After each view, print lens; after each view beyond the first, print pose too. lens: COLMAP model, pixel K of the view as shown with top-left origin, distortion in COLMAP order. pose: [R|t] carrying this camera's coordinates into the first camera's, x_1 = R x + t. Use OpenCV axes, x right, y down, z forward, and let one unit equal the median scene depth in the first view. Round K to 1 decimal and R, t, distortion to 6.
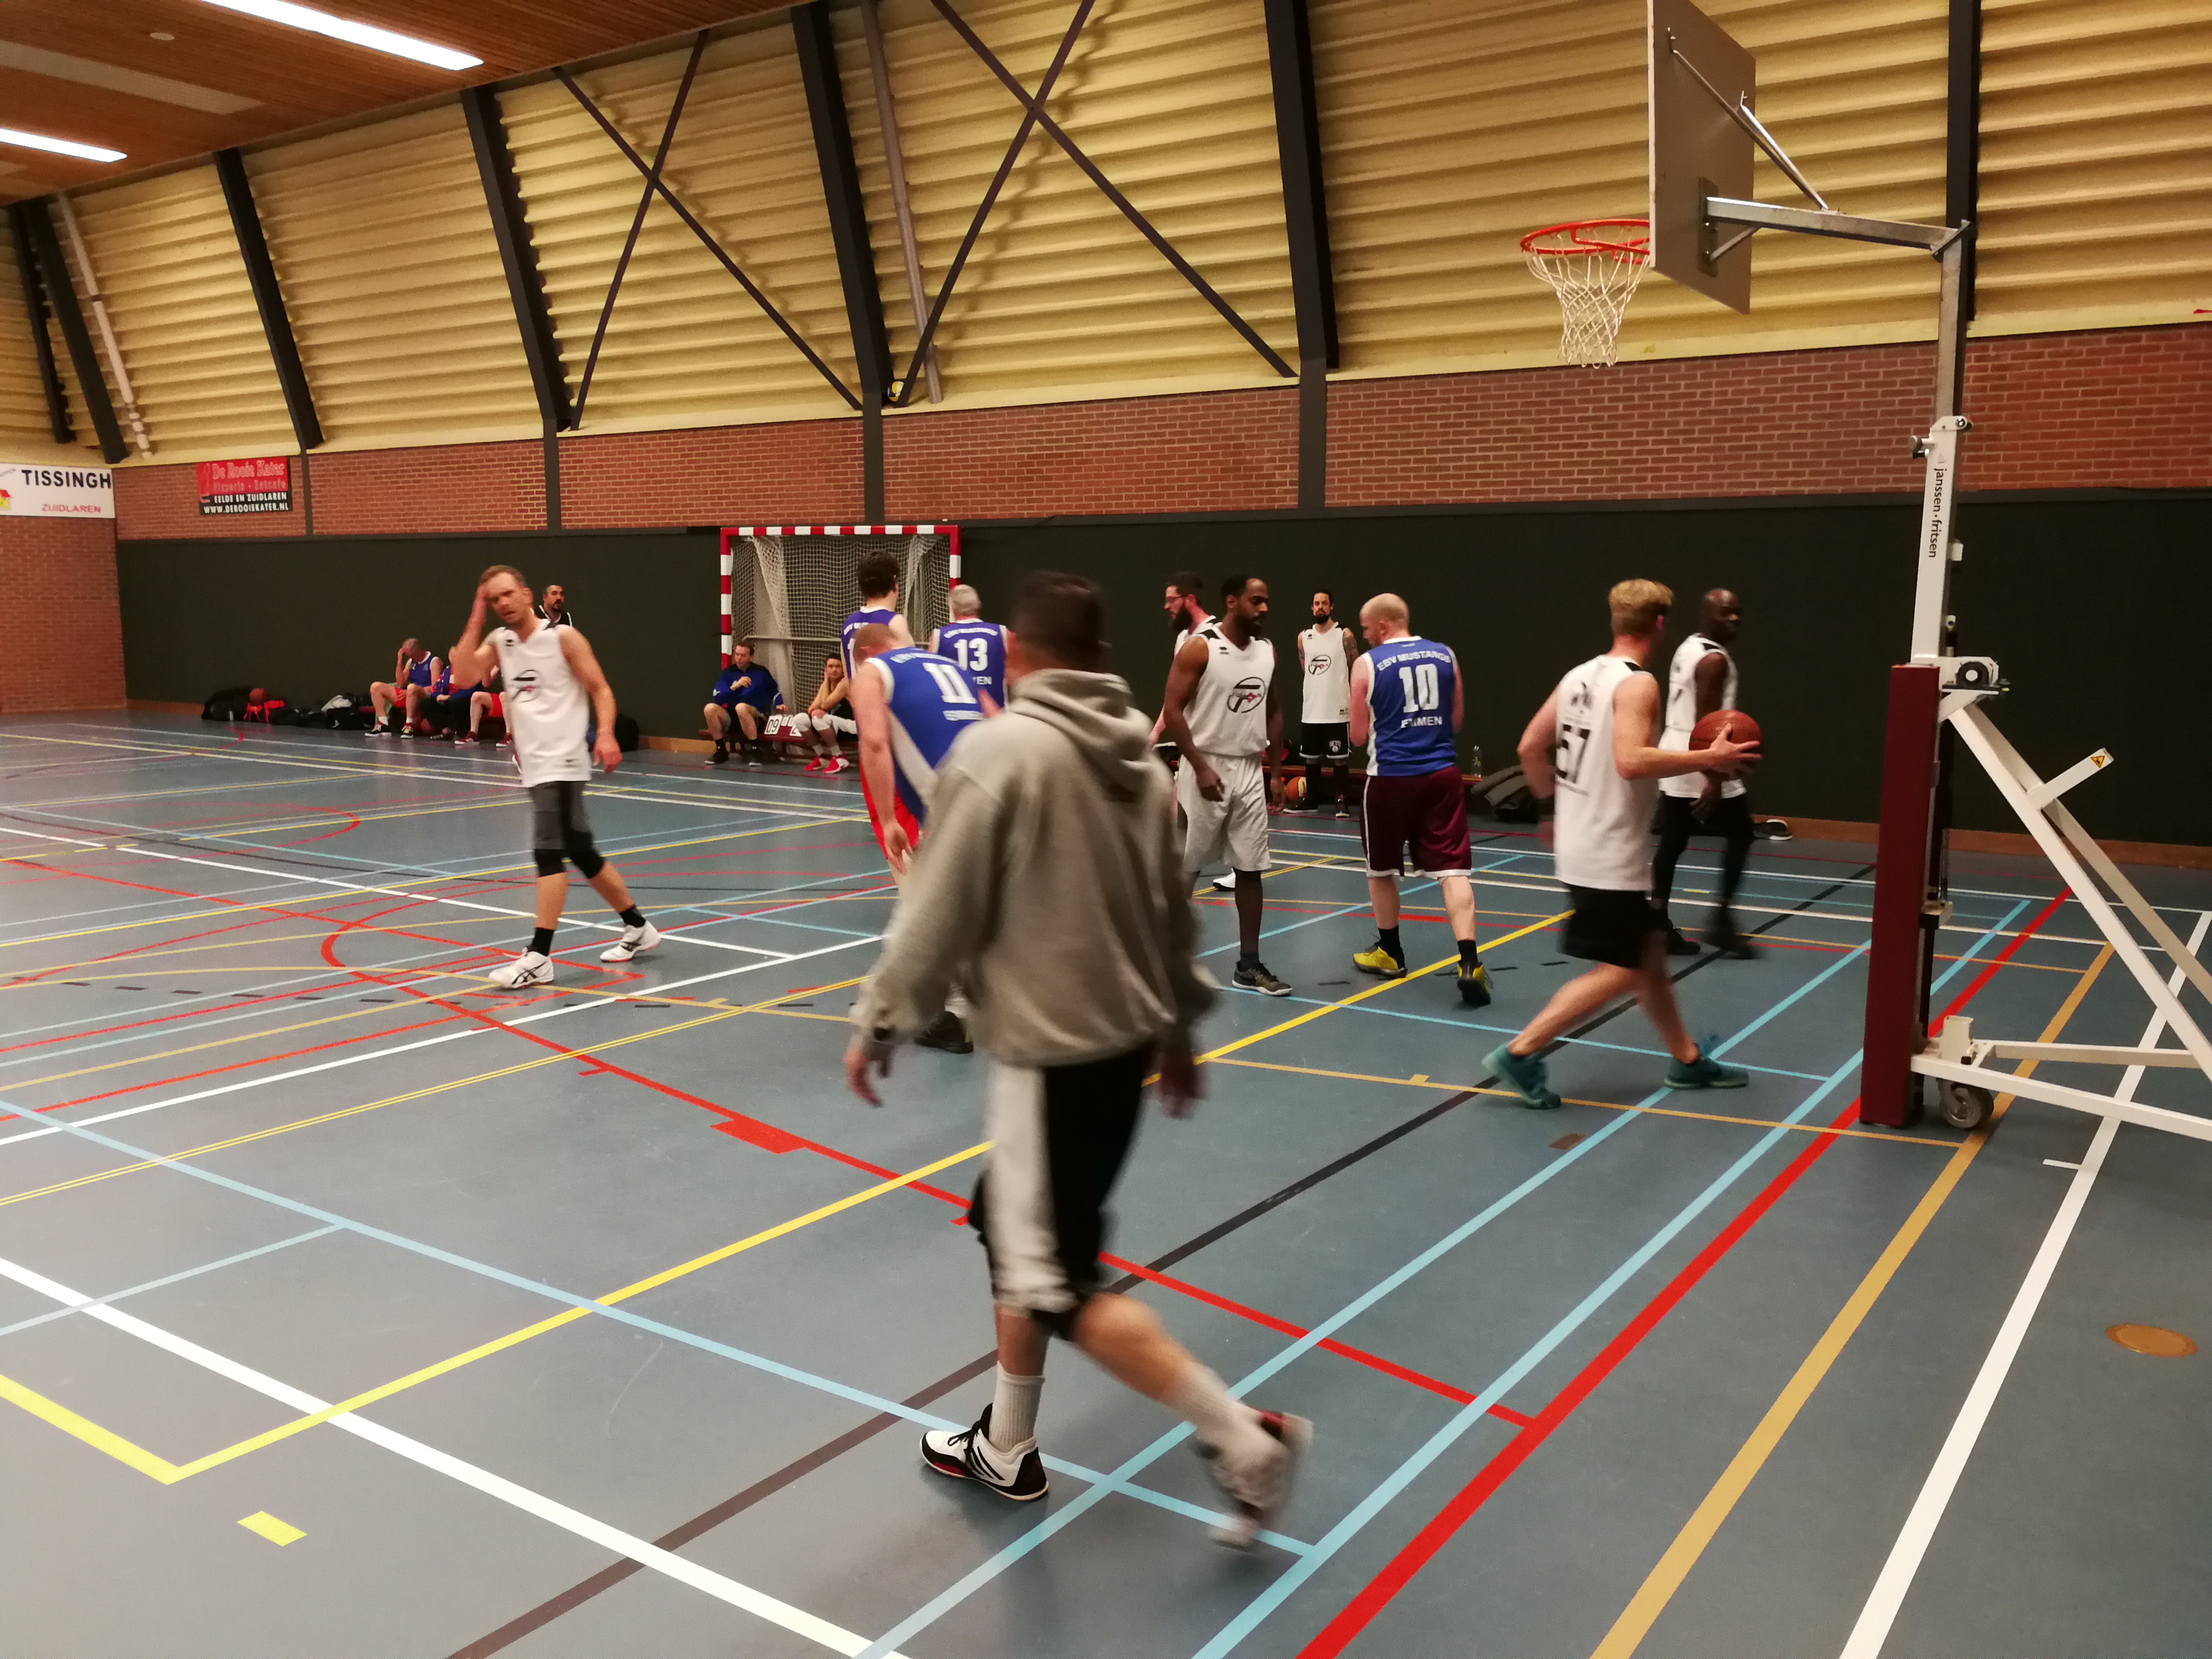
lens RADIAL K [[1779.0, 0, 1072.5], [0, 1779.0, 850.8], [0, 0, 1]] dist [0.034352, -0.048761]
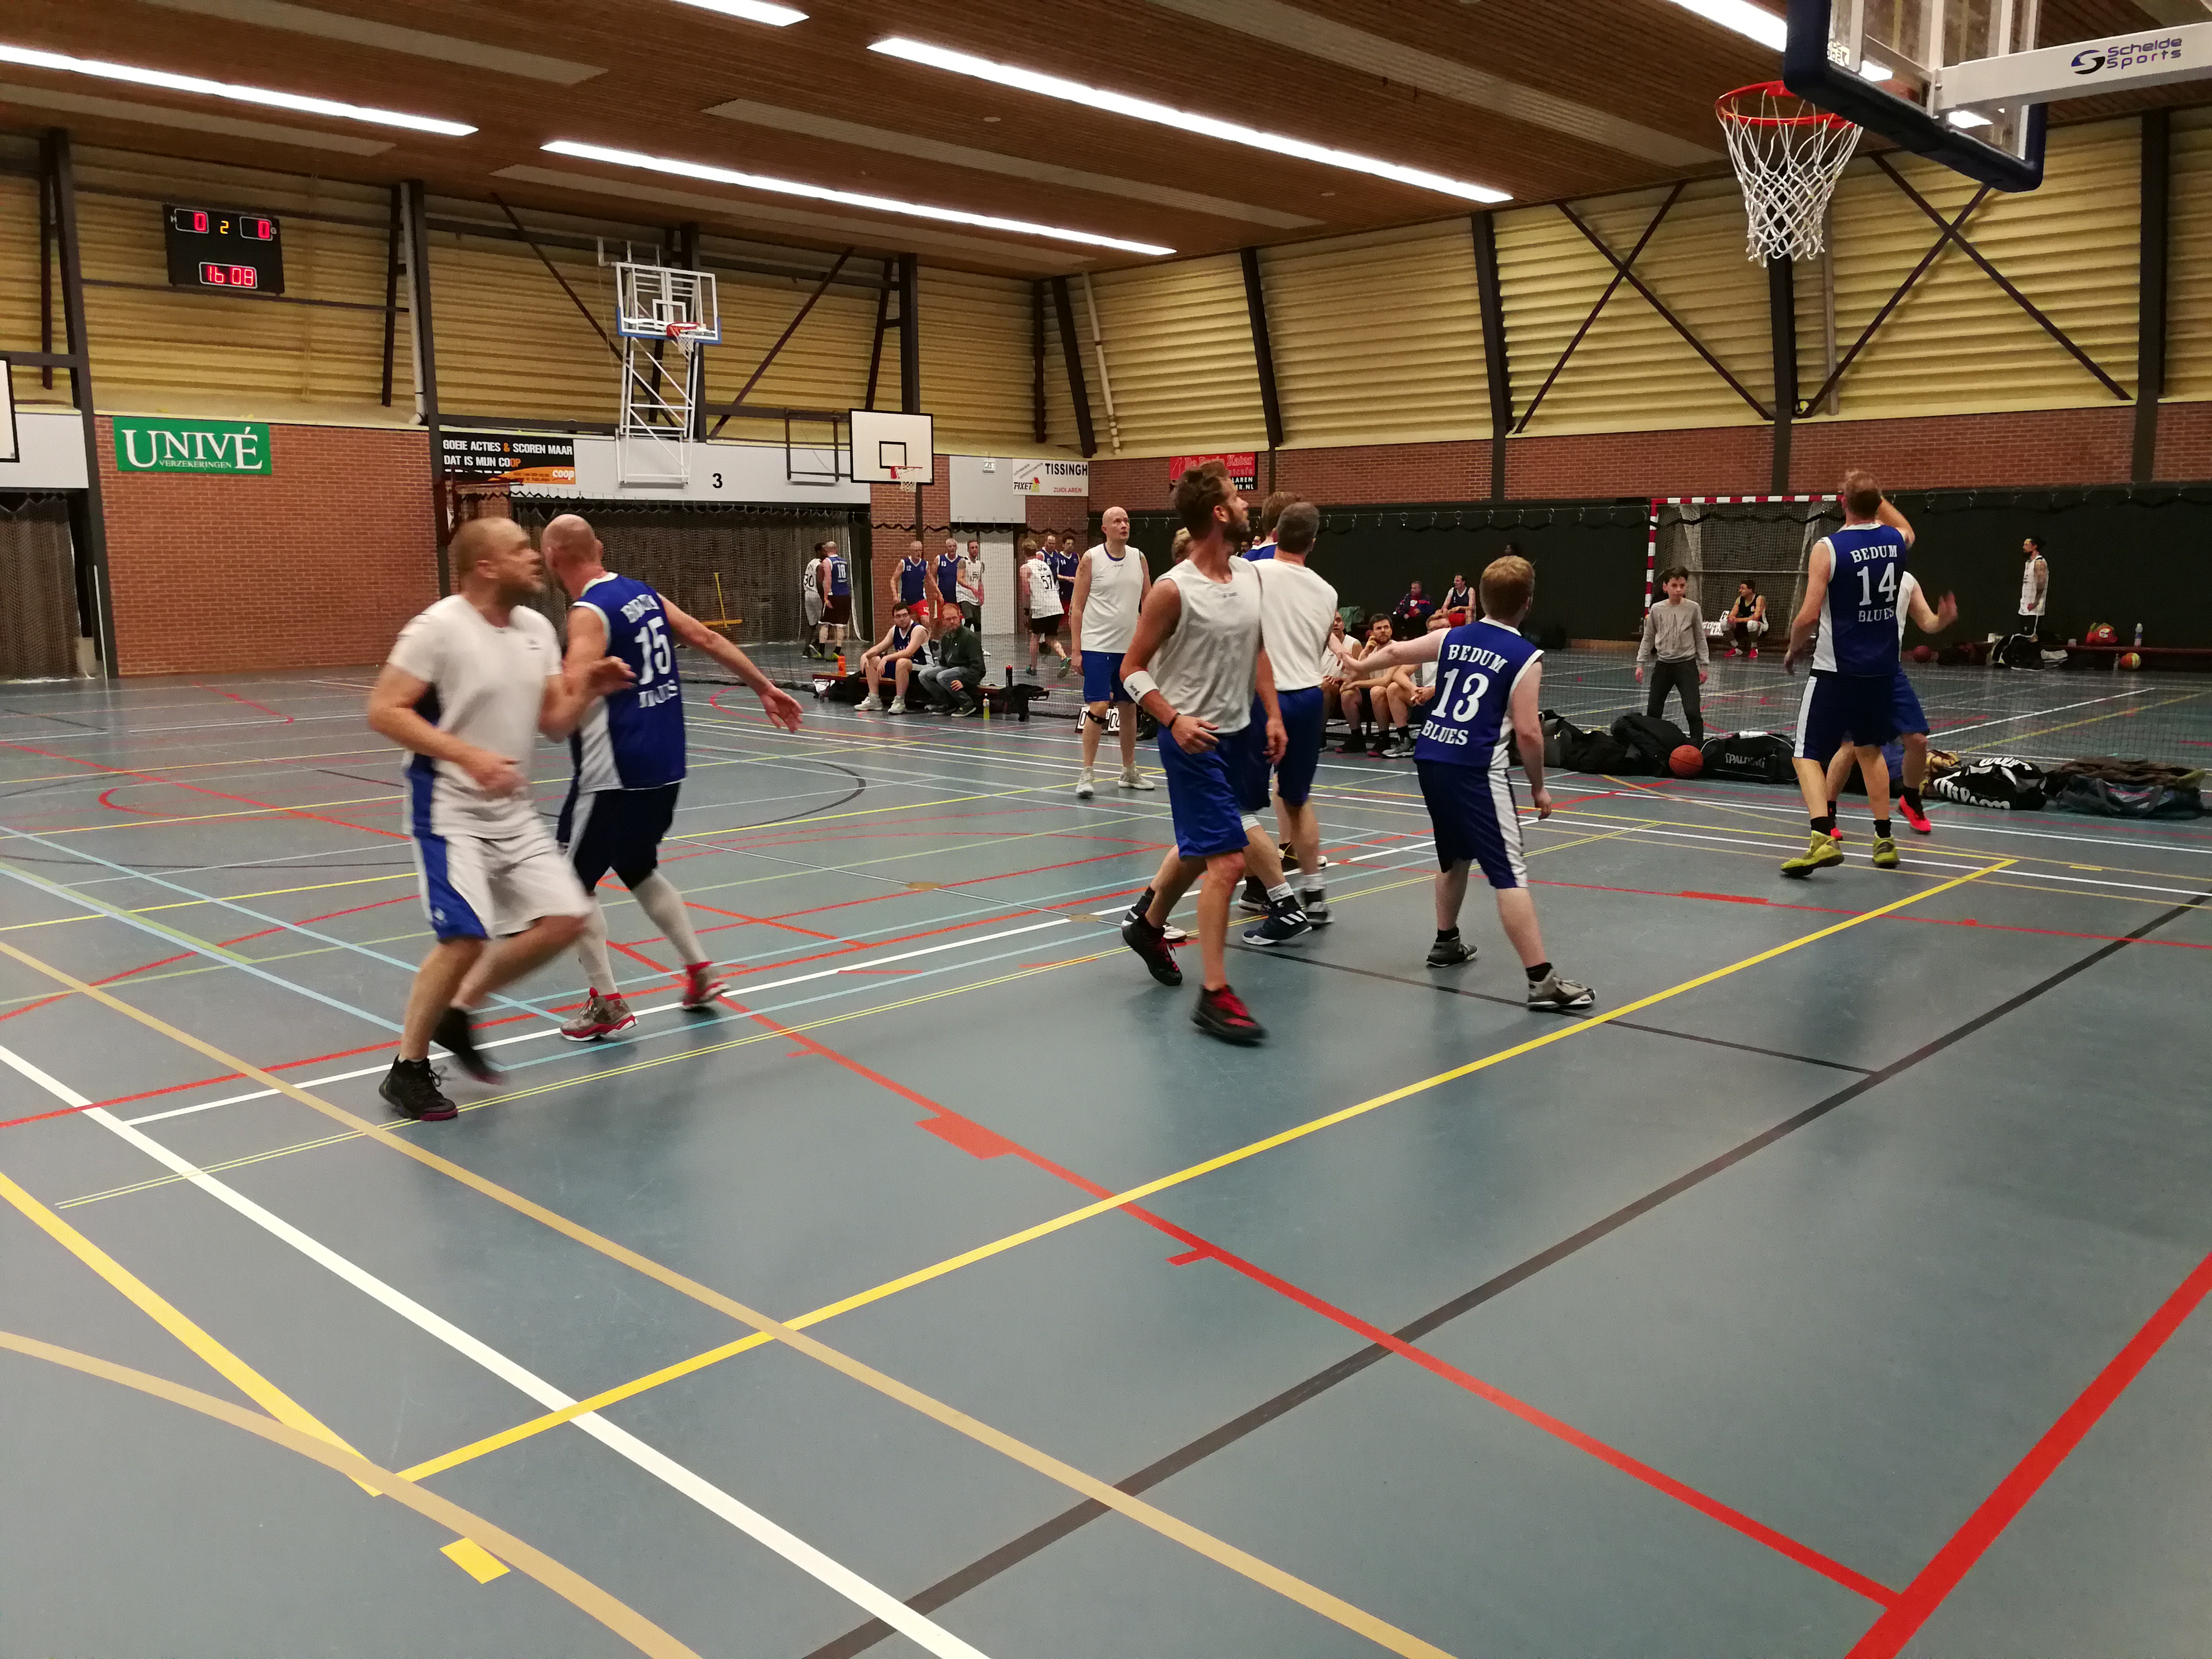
lens RADIAL K [[1779.0, 0, 1084.6], [0, 1779.0, 840.9], [0, 0, 1]] dist [0.034352, -0.048761]
pose [[0.988274, 0.016641, -0.151779, -0.420763], [-0.013607, 0.999687, 0.021003, 0.080269], [0.152081, -0.018692, 0.988191, -0.549523]]
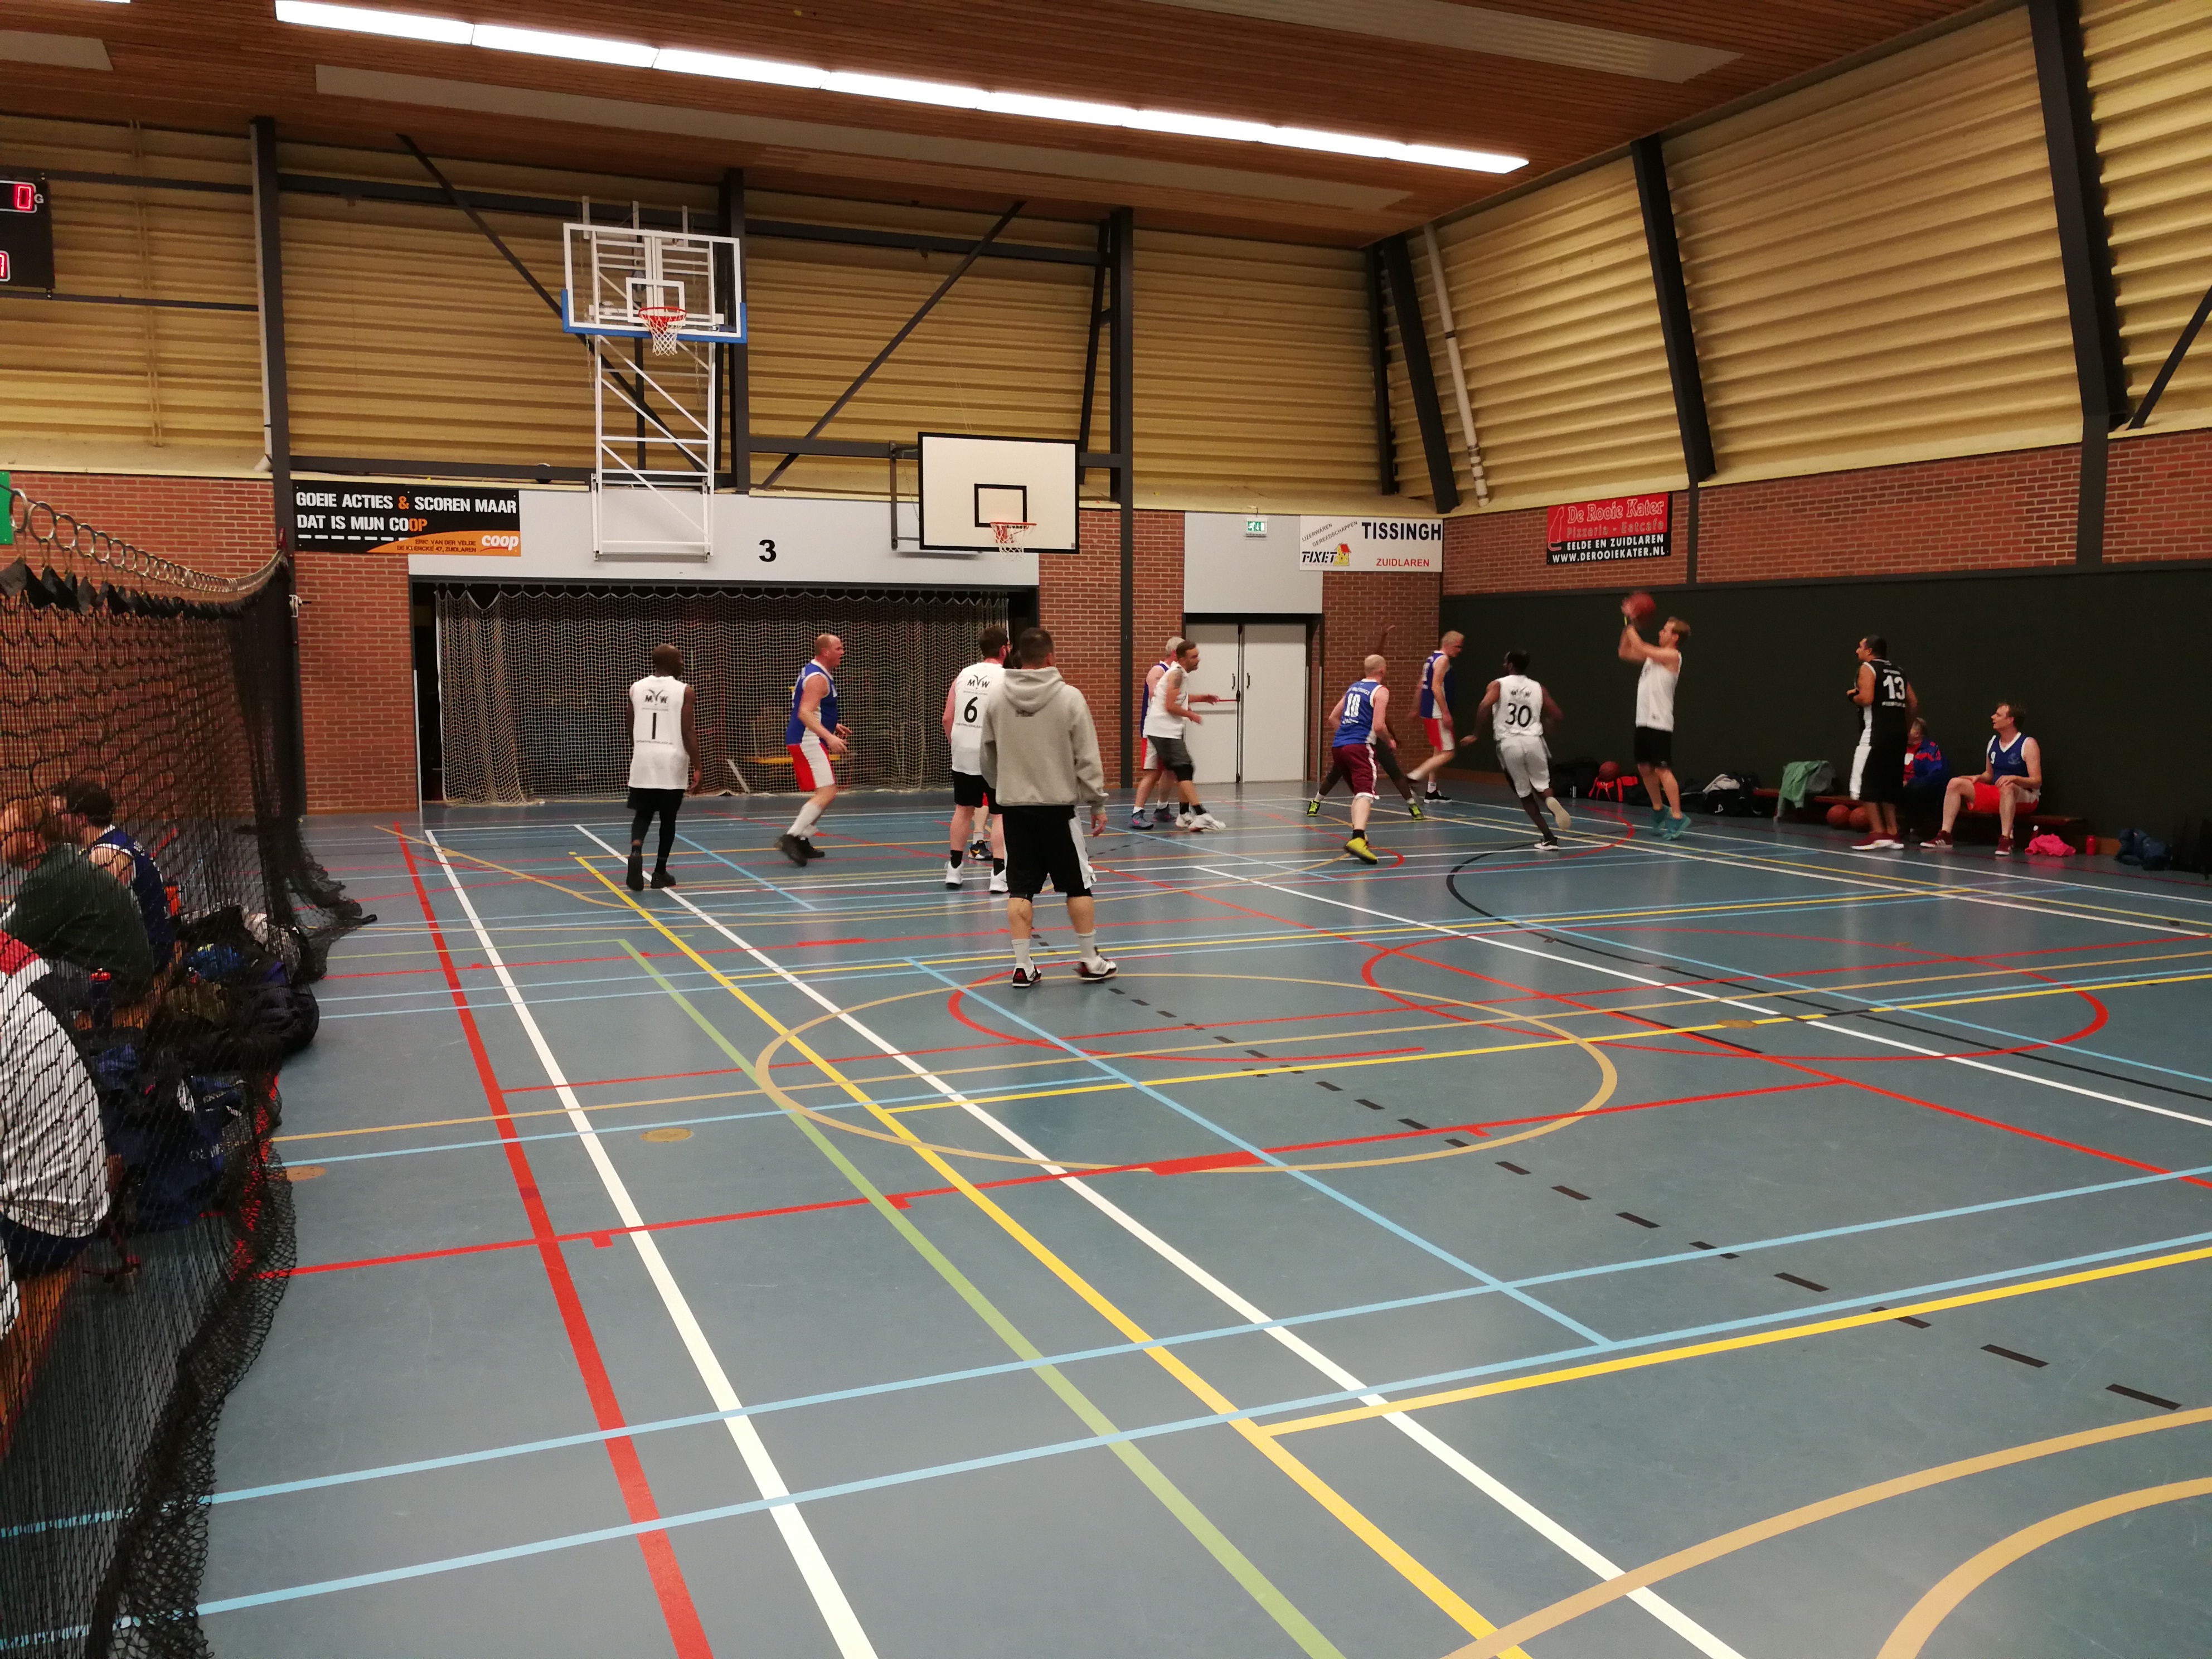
lens RADIAL K [[1779.0, 0, 1104.4], [0, 1779.0, 828.7], [0, 0, 1]] dist [0.034352, -0.048761]
pose [[0.850994, 0.049564, -0.522831, -0.257457], [-0.072466, 0.997096, -0.023427, -0.025205], [0.520151, 0.057824, 0.852114, 0.172359]]
